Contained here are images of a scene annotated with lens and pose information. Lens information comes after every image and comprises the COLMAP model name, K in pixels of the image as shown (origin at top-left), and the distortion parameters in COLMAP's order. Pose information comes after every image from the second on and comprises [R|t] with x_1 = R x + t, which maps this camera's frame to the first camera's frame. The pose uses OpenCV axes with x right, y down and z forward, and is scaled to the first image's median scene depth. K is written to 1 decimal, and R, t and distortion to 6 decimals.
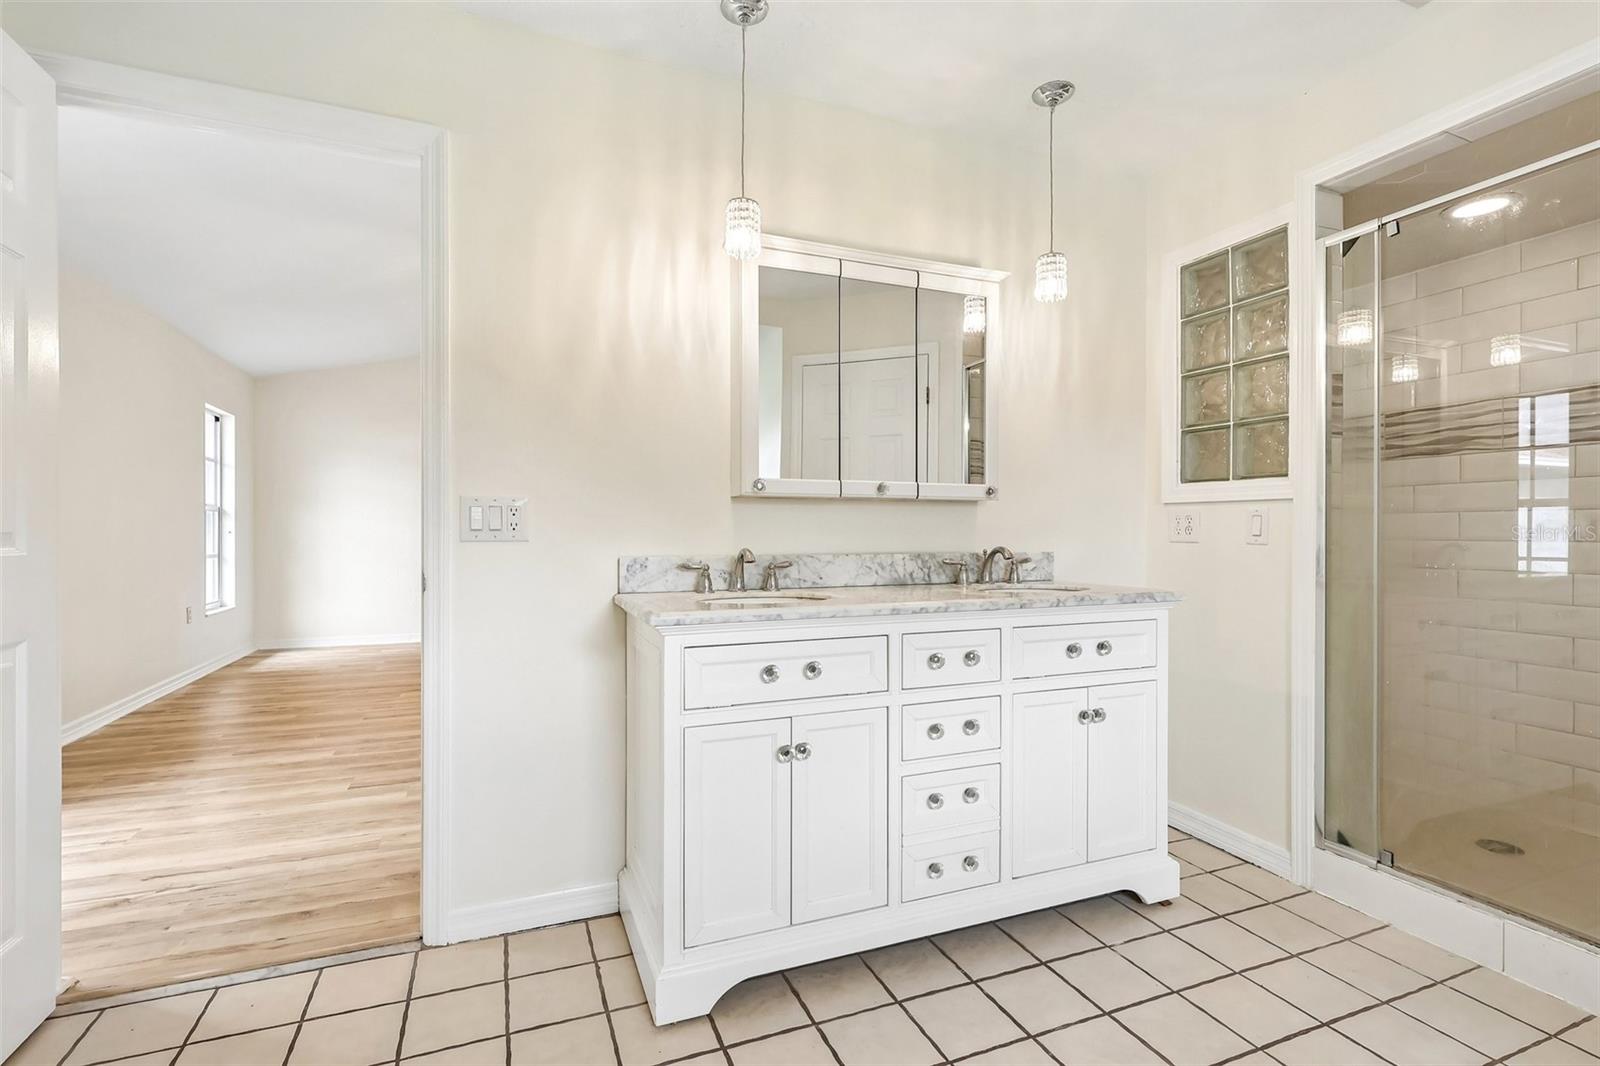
lens RADIAL K [[744.5, 0, 797.7], [0, 744.5, 532.8], [0, 0, 1]] dist [-0.002262, 0.000081]
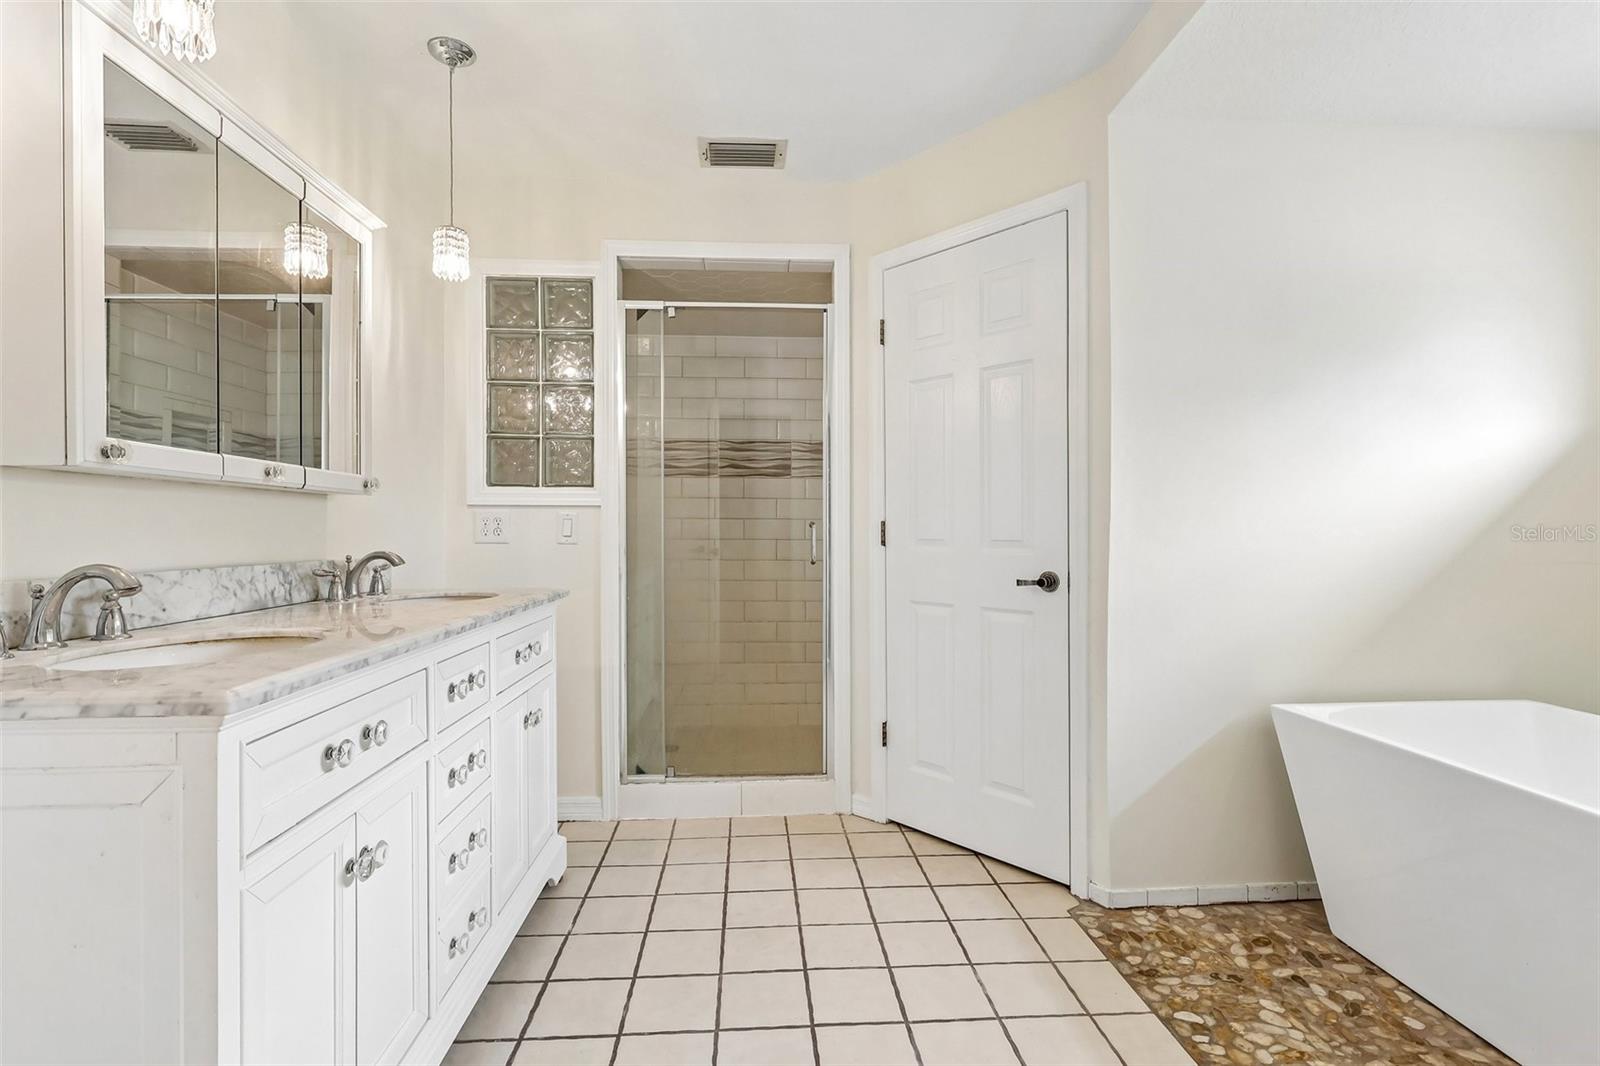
lens RADIAL K [[744.5, 0, 797.7], [0, 744.5, 532.8], [0, 0, 1]] dist [-0.002262, 0.000081]
pose [[0.311625, -0.001232, 0.950204, -0.375574], [0.002949, 0.999996, 0.000329, -0.001028], [-0.950201, 0.002699, 0.311627, 0.302942]]
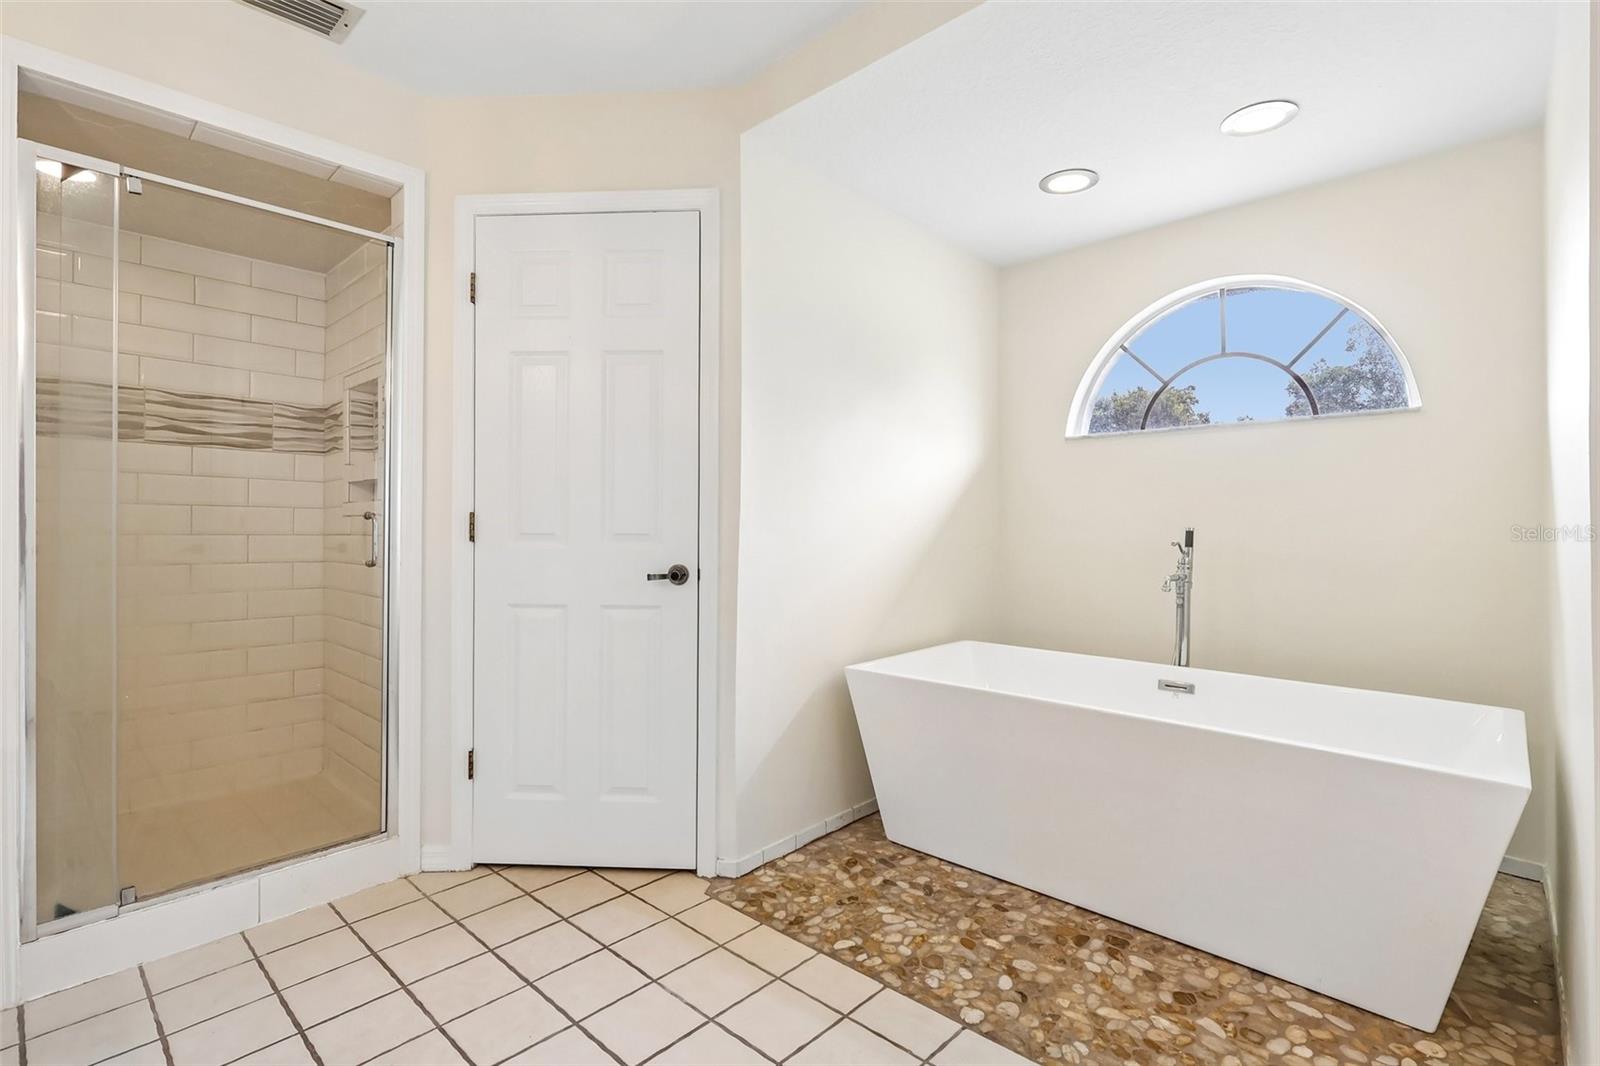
lens RADIAL K [[751.7, 0, 795.9], [0, 751.7, 526.6], [0, 0, 1]] dist [-0.000932, -0.000209]
pose [[-0.437580, -0.005308, 0.899164, -0.307446], [0.001139, 0.999979, 0.006457, -0.005519], [-0.899179, 0.003850, -0.437564, 0.583758]]
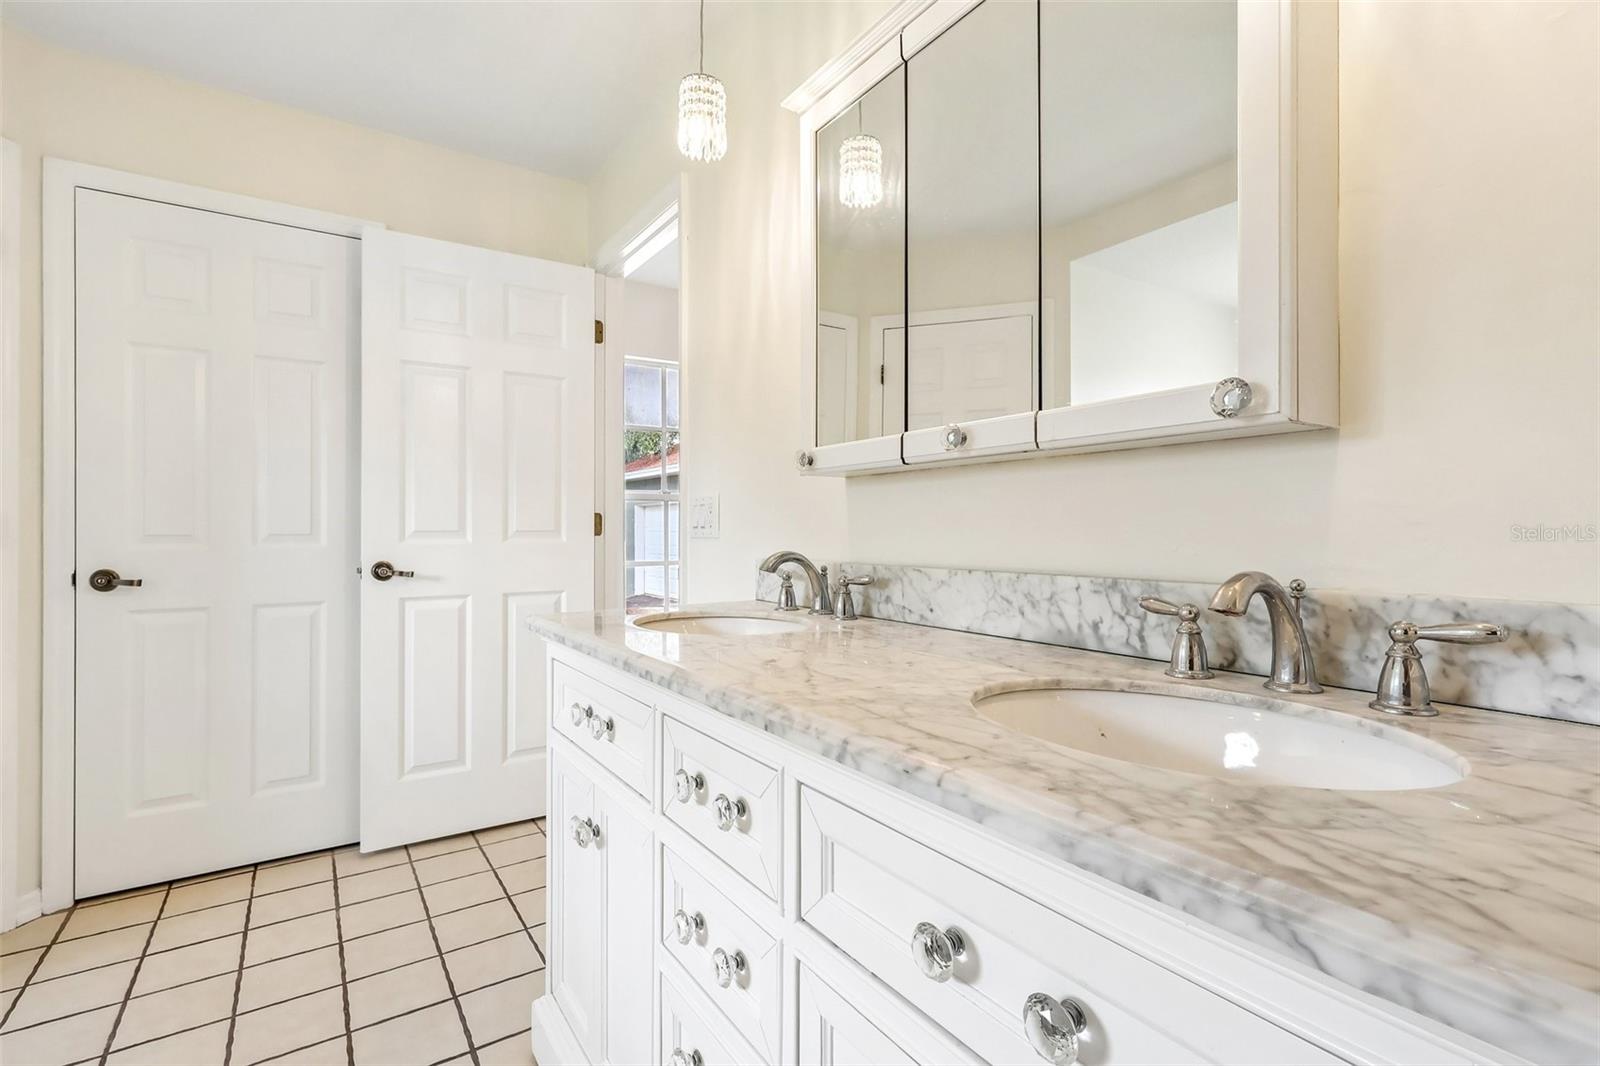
lens RADIAL K [[741.3, 0, 797.4], [0, 741.3, 527.9], [0, 0, 1]] dist [-0.004826, 0.000632]
pose [[0.222160, -0.003001, -0.975006, 0.537460], [0.000609, 0.999995, -0.002939, 0.000445], [0.975010, 0.000059, 0.222161, 0.752166]]
